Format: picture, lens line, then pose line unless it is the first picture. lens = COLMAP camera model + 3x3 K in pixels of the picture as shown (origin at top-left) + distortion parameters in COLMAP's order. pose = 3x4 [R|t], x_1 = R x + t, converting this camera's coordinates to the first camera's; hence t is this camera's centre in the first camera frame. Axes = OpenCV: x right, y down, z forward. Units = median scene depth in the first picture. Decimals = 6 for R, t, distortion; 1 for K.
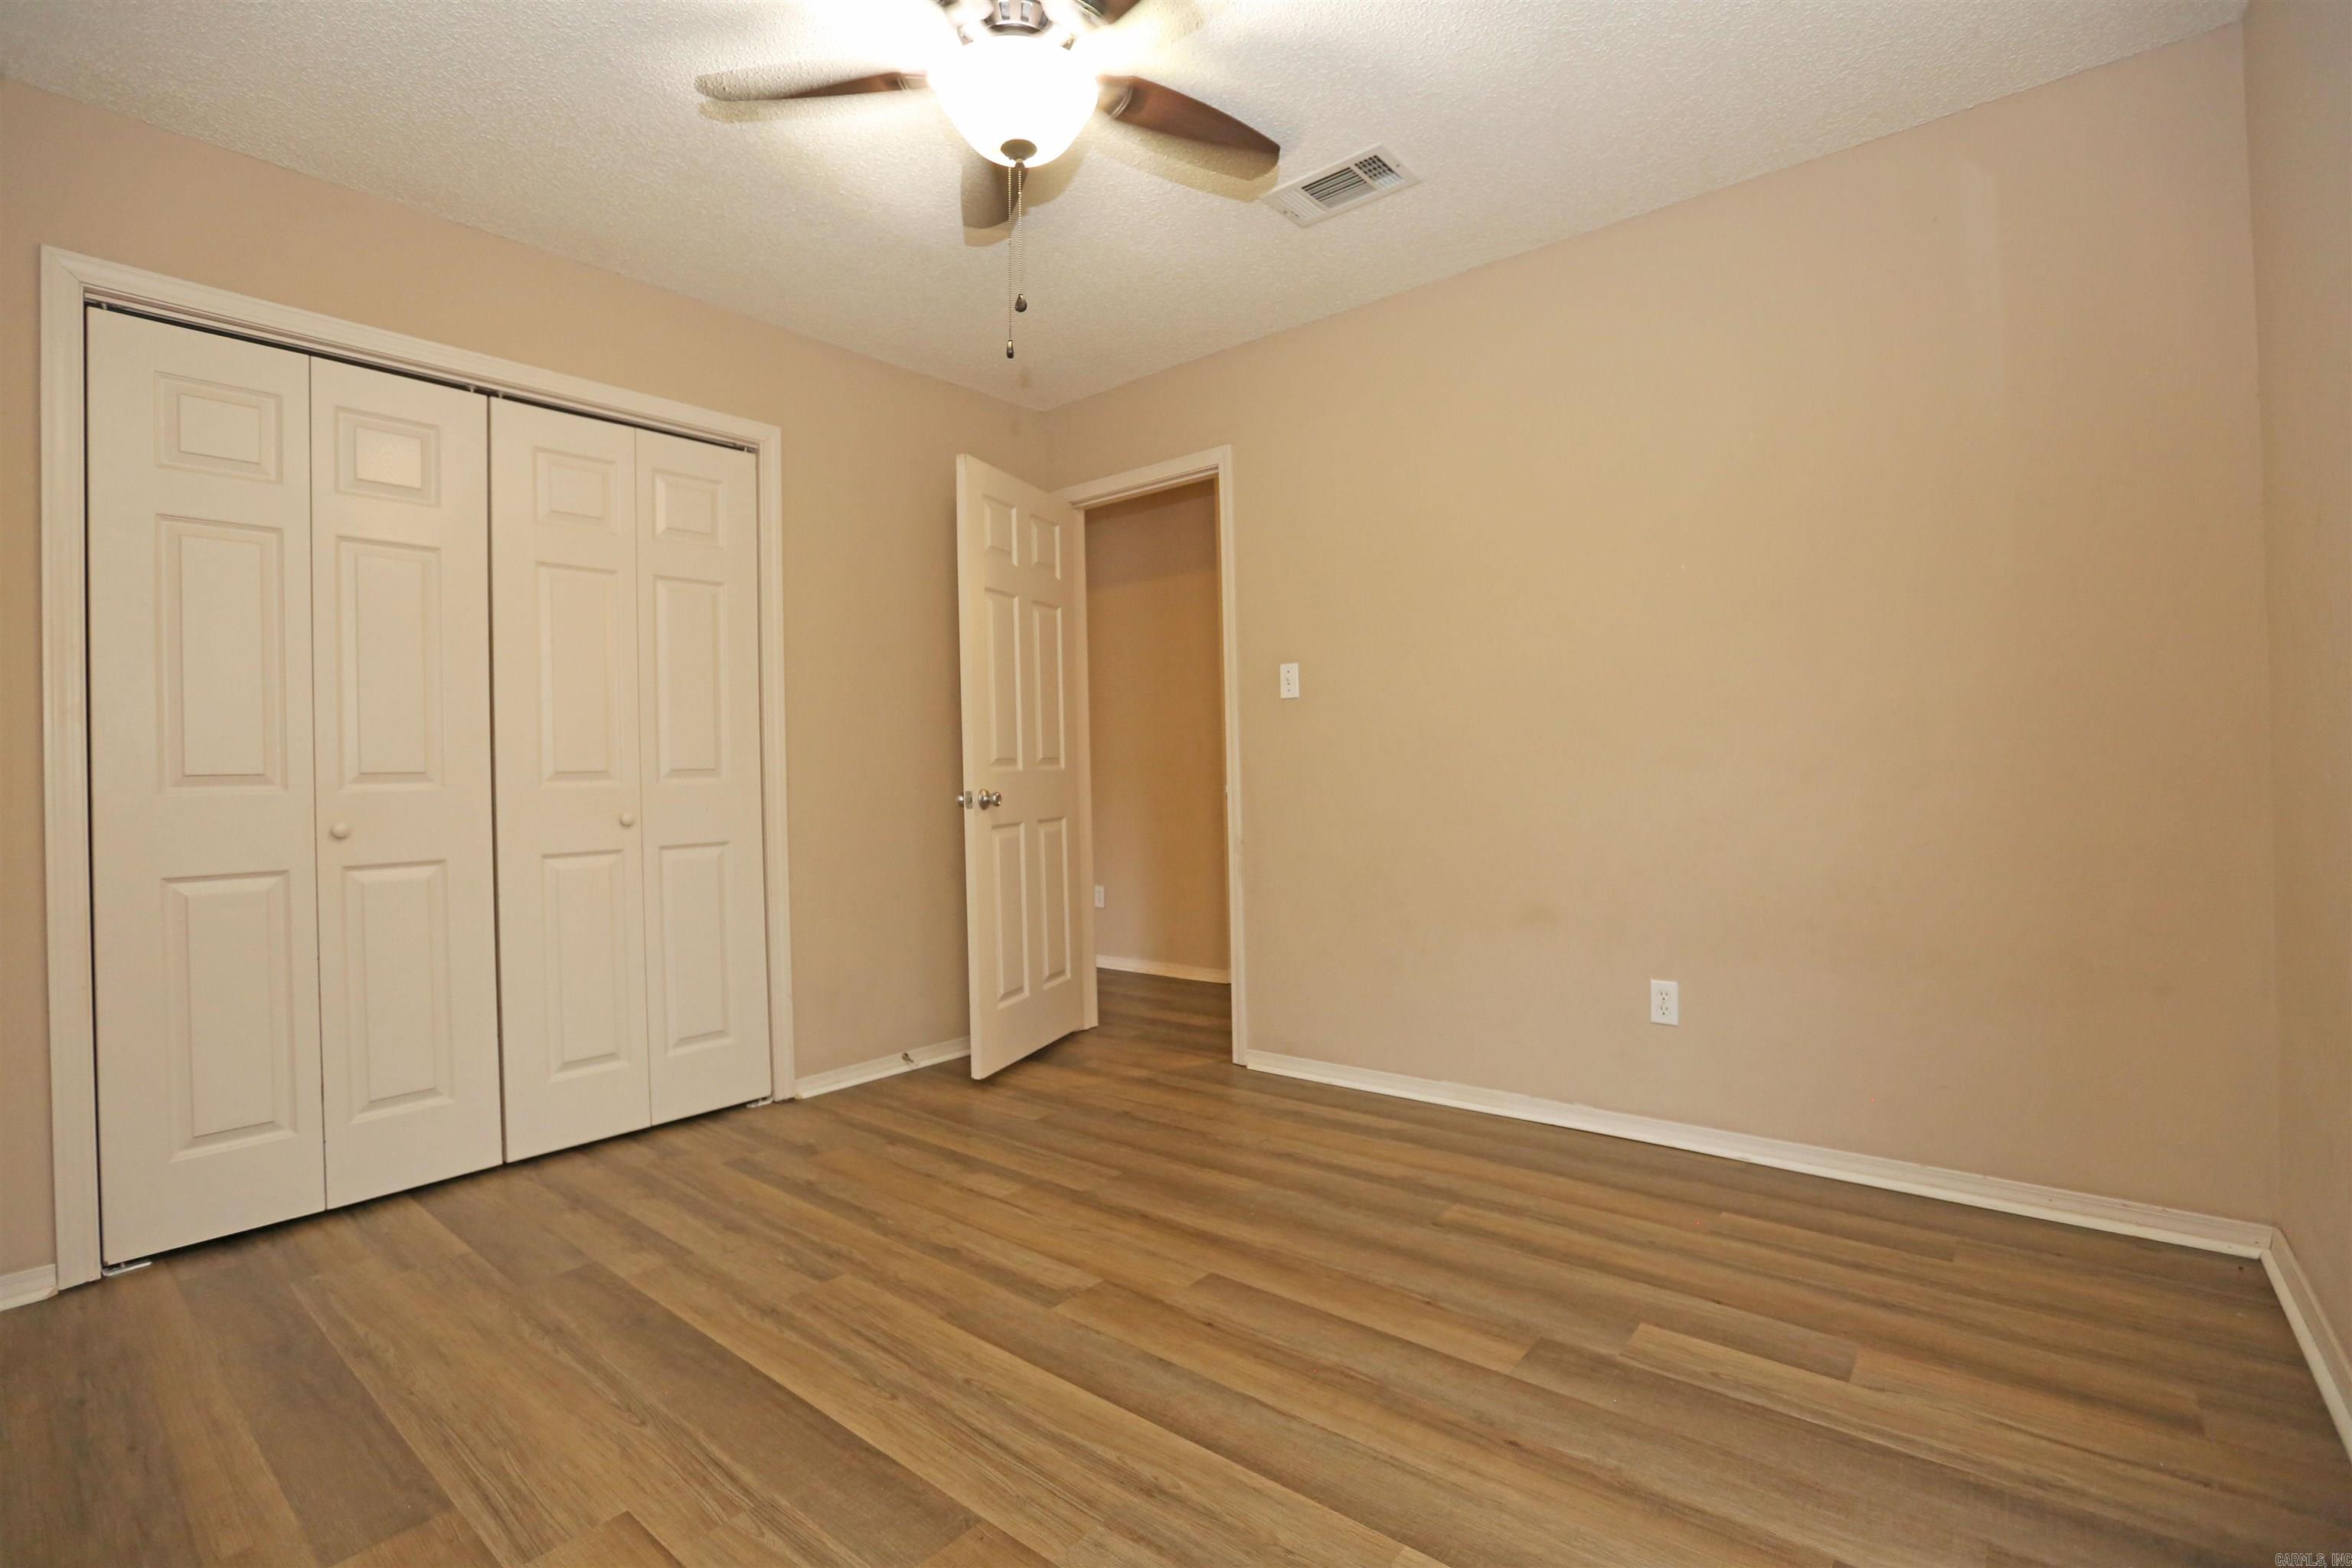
lens RADIAL K [[1067.2, 0, 1171.6], [0, 1067.2, 768.4], [0, 0, 1]] dist [-0.057558, 0.020843]
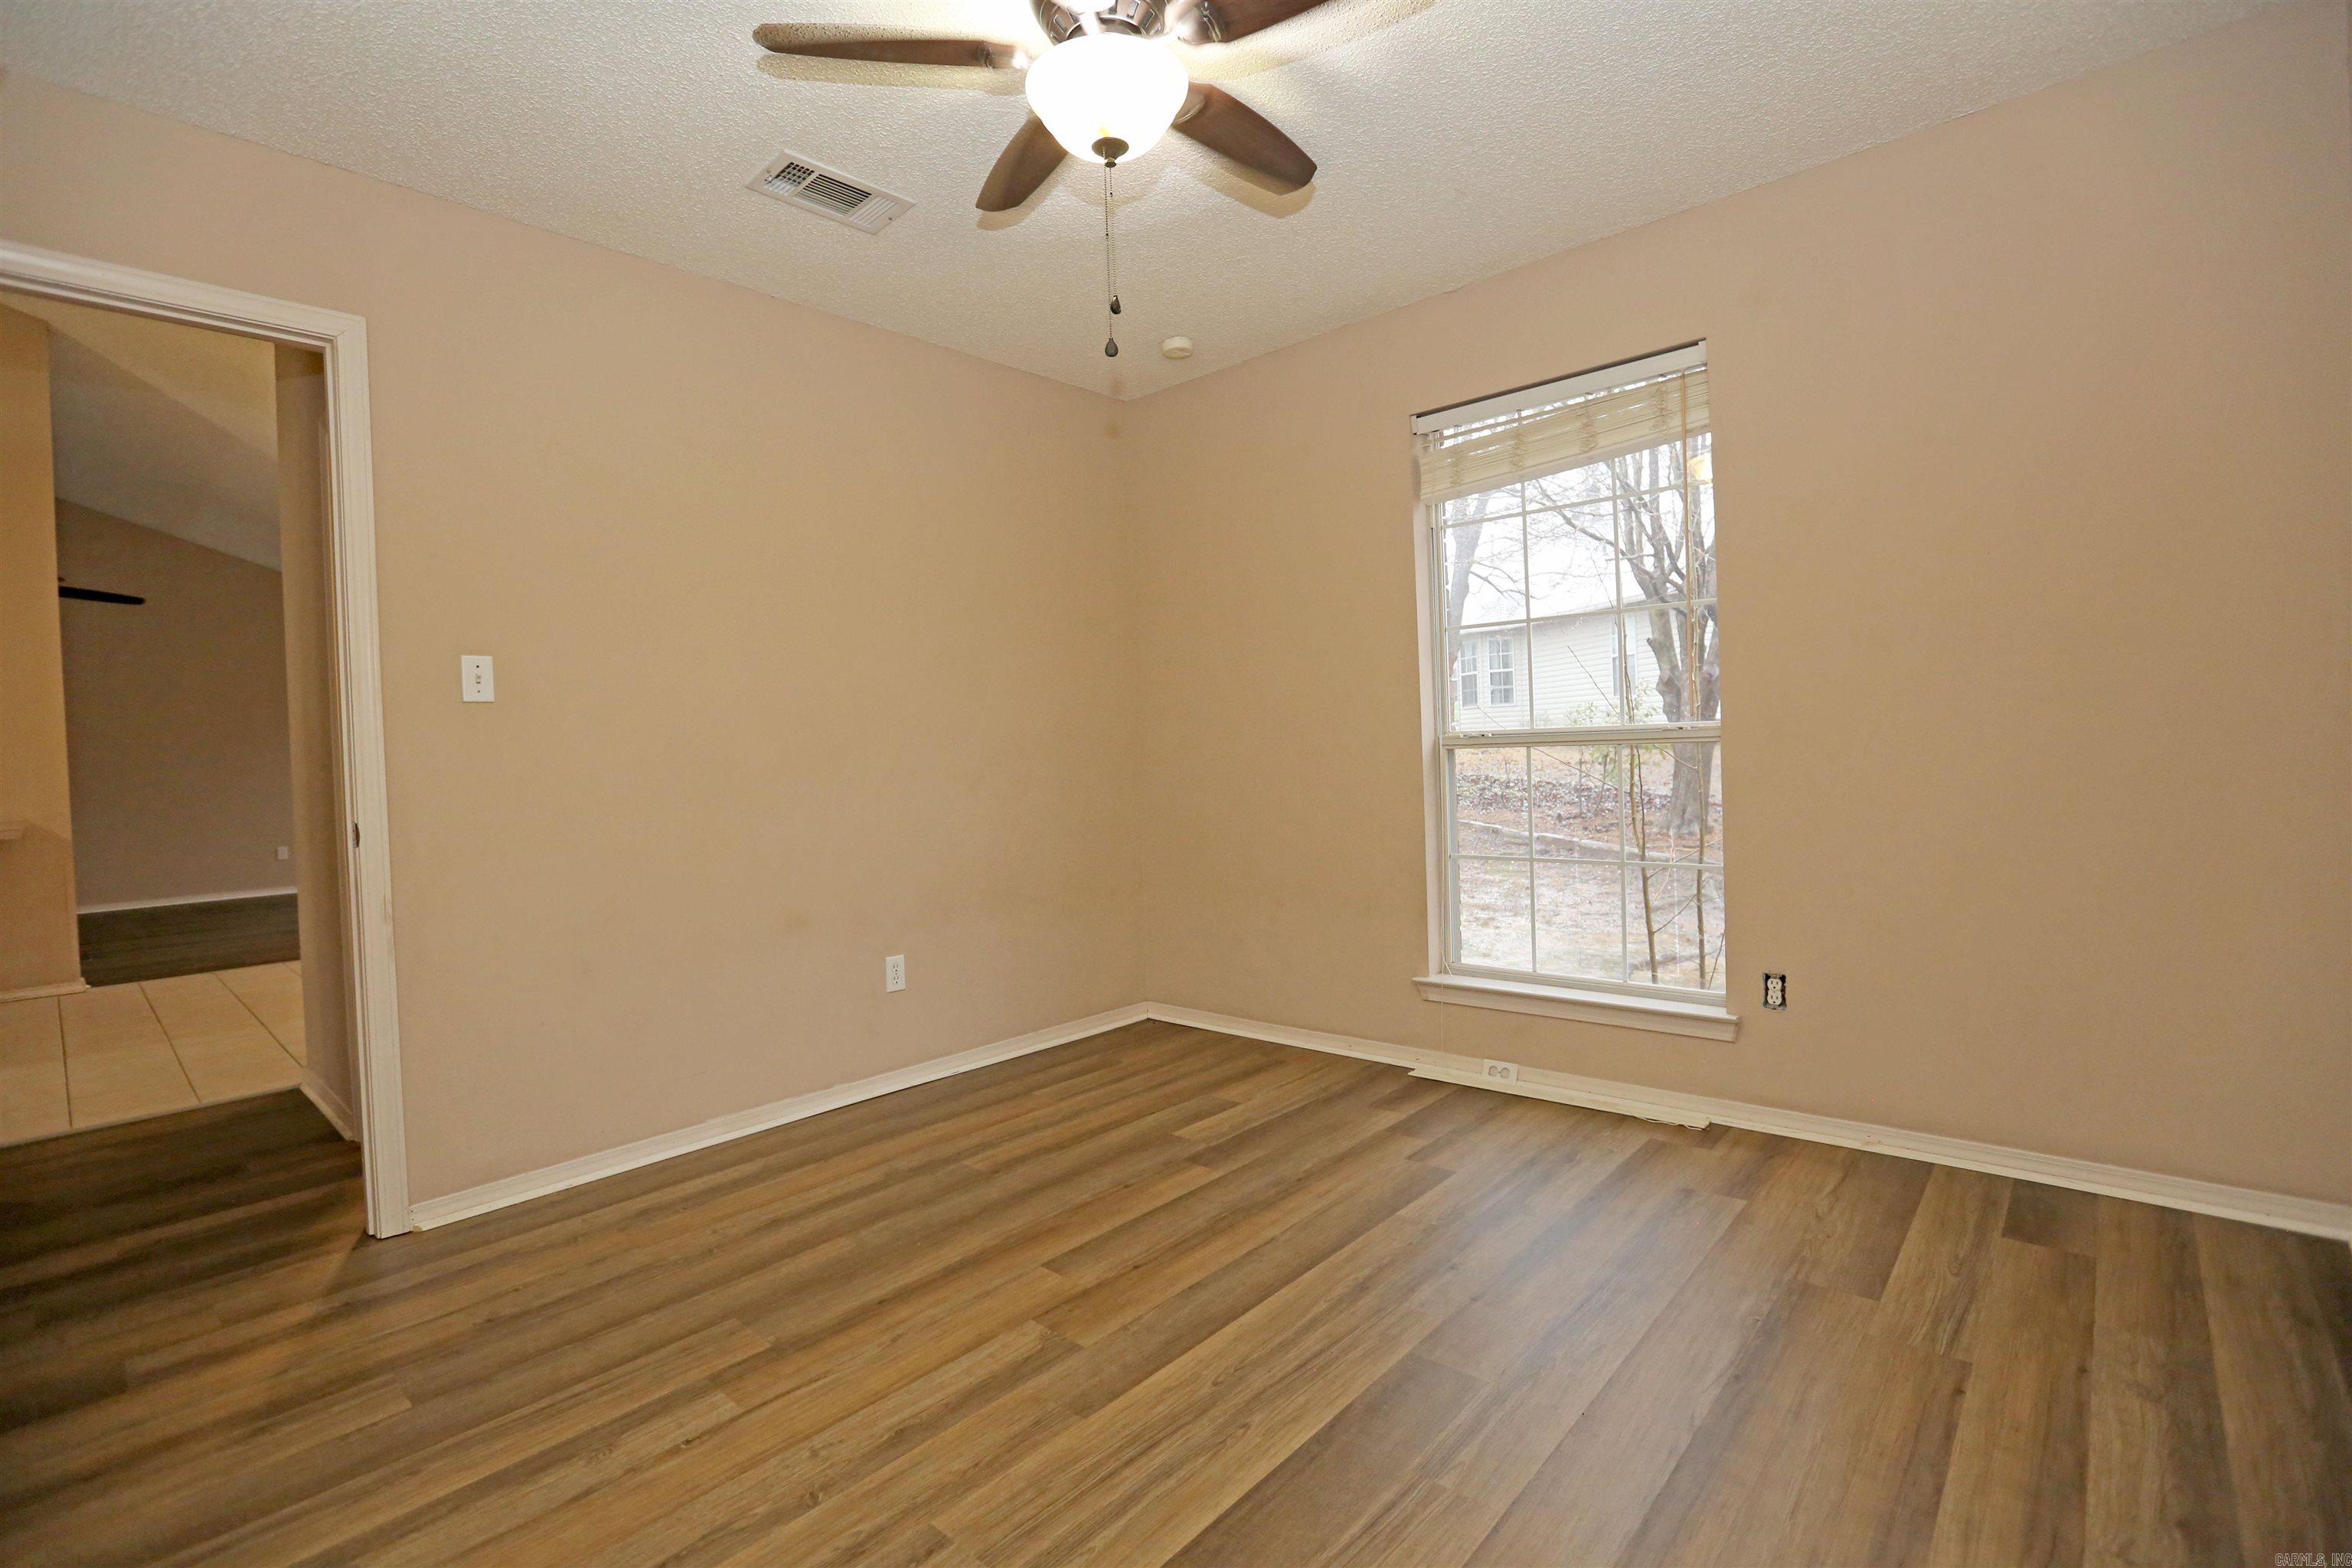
lens RADIAL K [[1067.2, 0, 1171.6], [0, 1067.2, 768.4], [0, 0, 1]] dist [-0.057558, 0.020843]
pose [[0.047087, 0.002125, 0.998889, -1.037394], [0.030700, 0.999522, -0.003574, -0.003334], [-0.998419, 0.030834, 0.046999, 0.842072]]
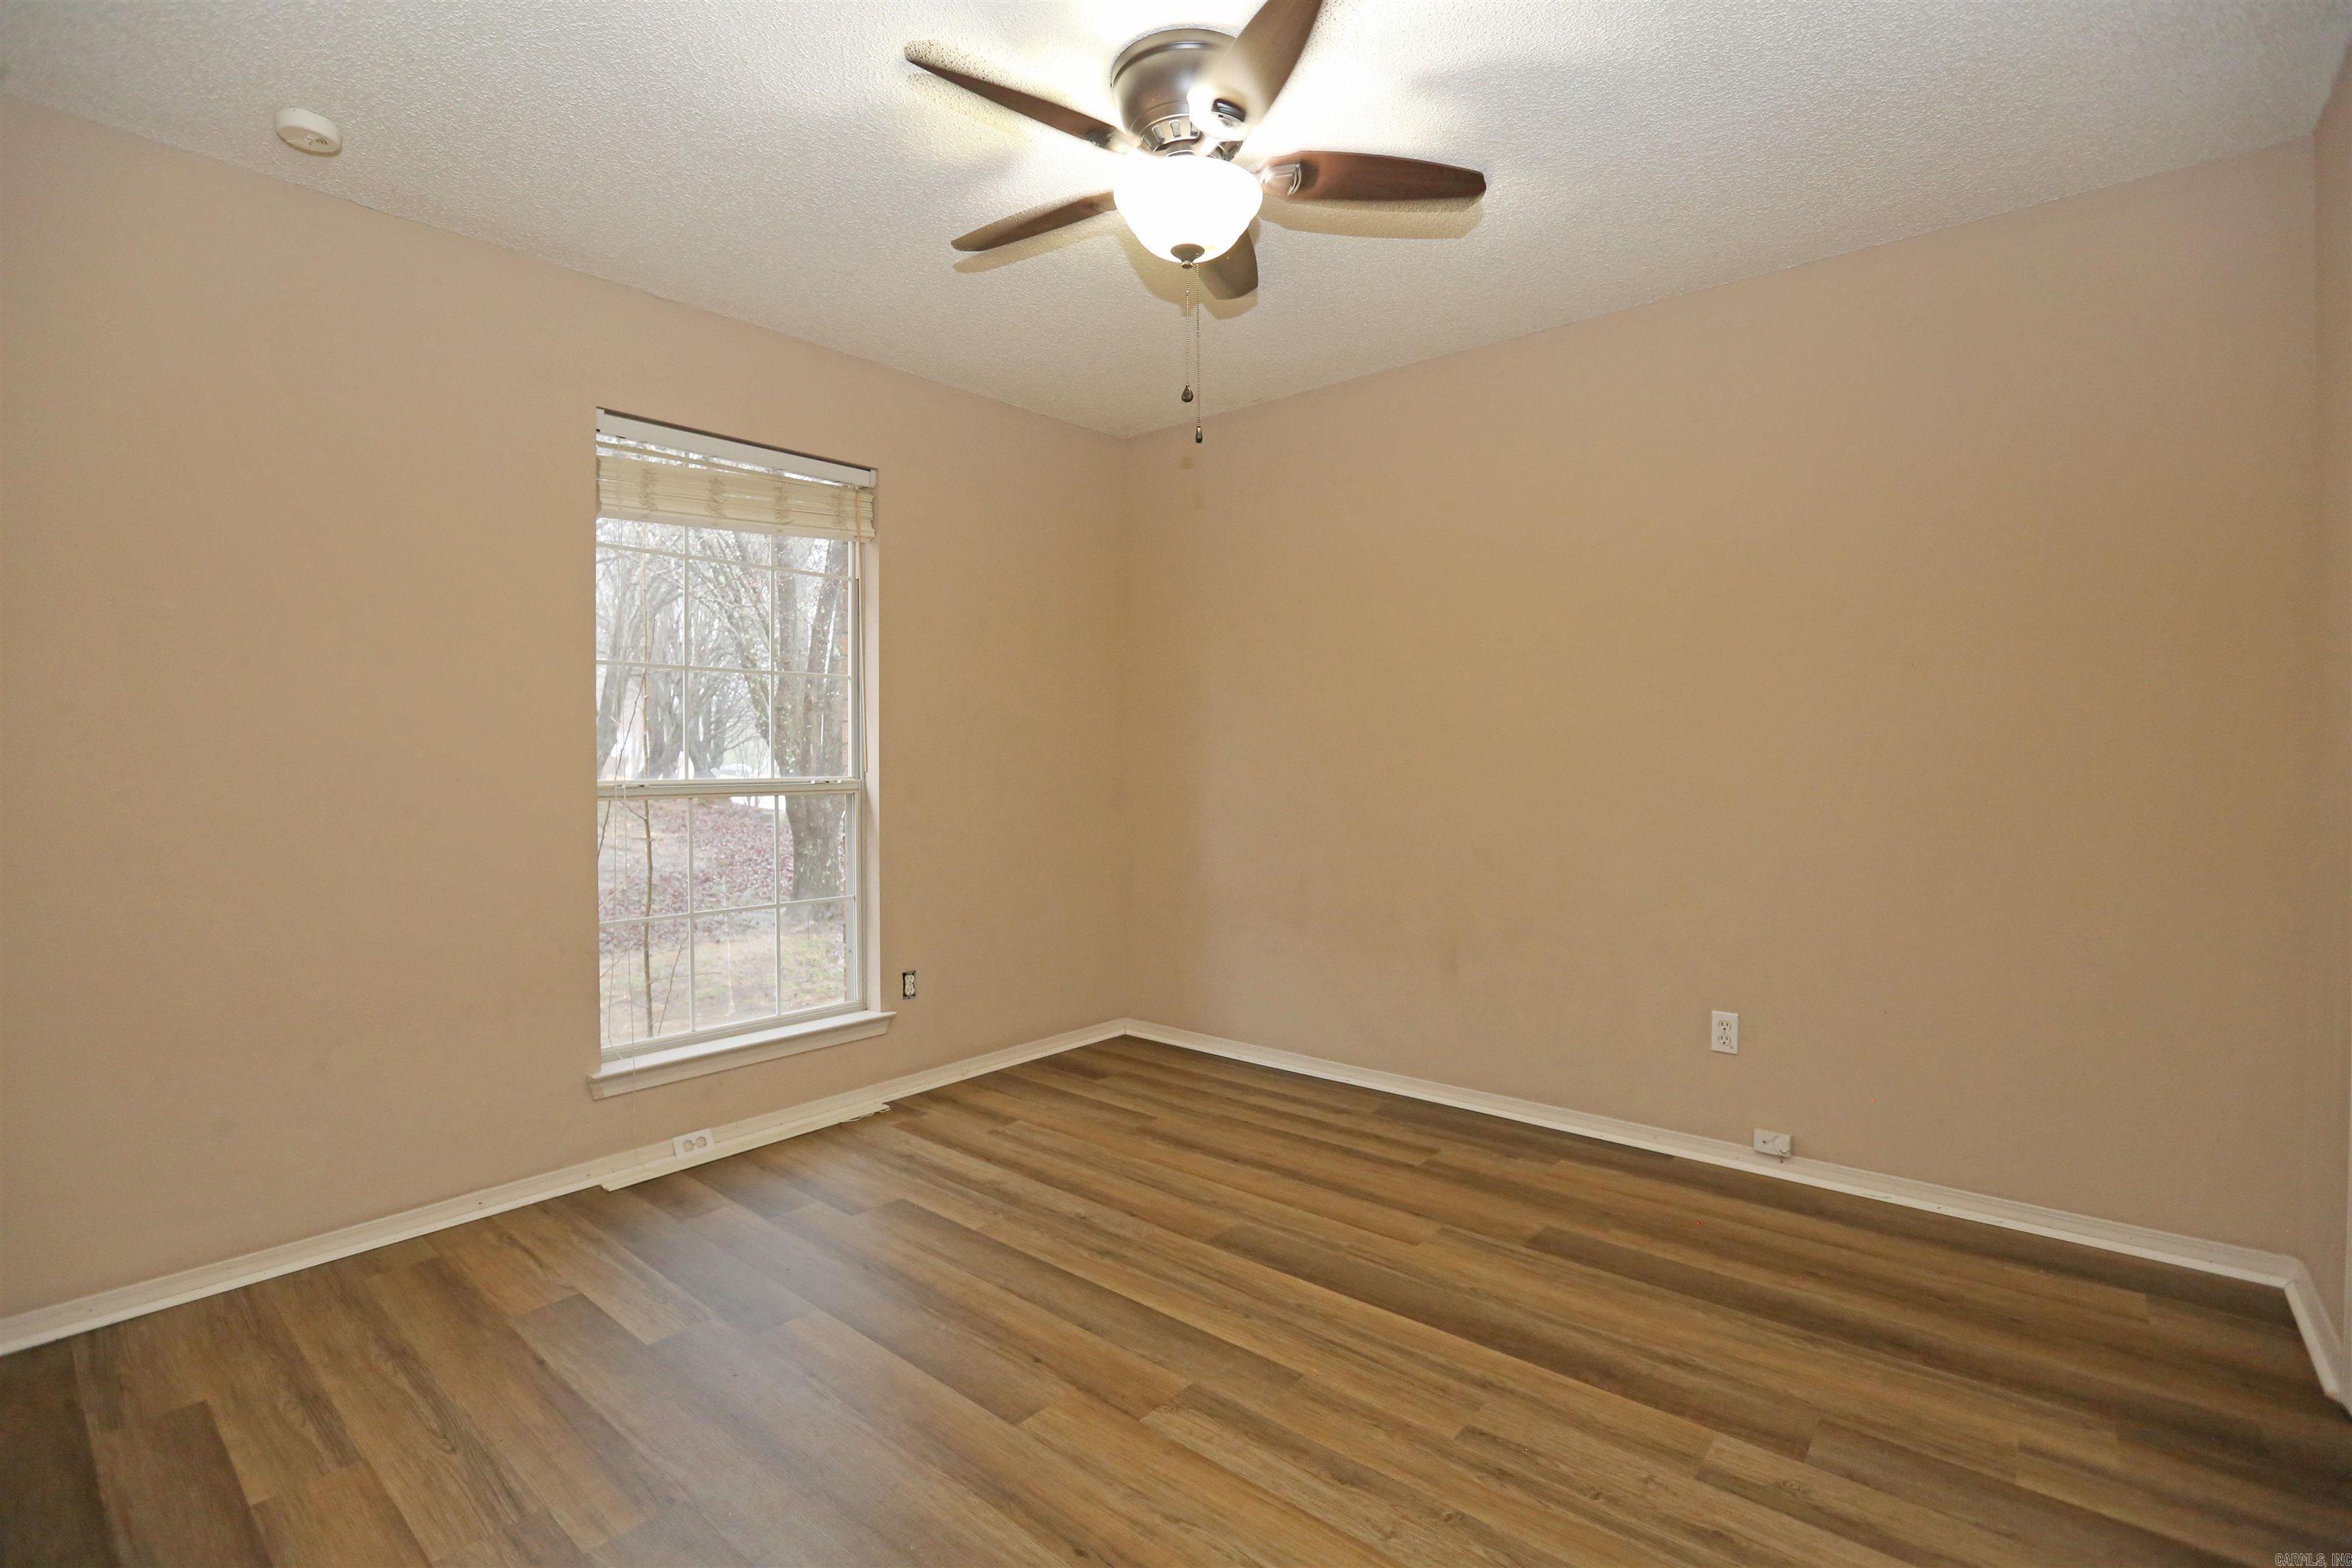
lens RADIAL K [[1067.2, 0, 1171.6], [0, 1067.2, 768.4], [0, 0, 1]] dist [-0.057558, 0.020843]
pose [[-0.999514, 0.026331, 0.016684, -0.123601], [0.026414, 0.999640, 0.004724, -0.058419], [-0.016554, 0.005163, -0.999850, 1.925210]]
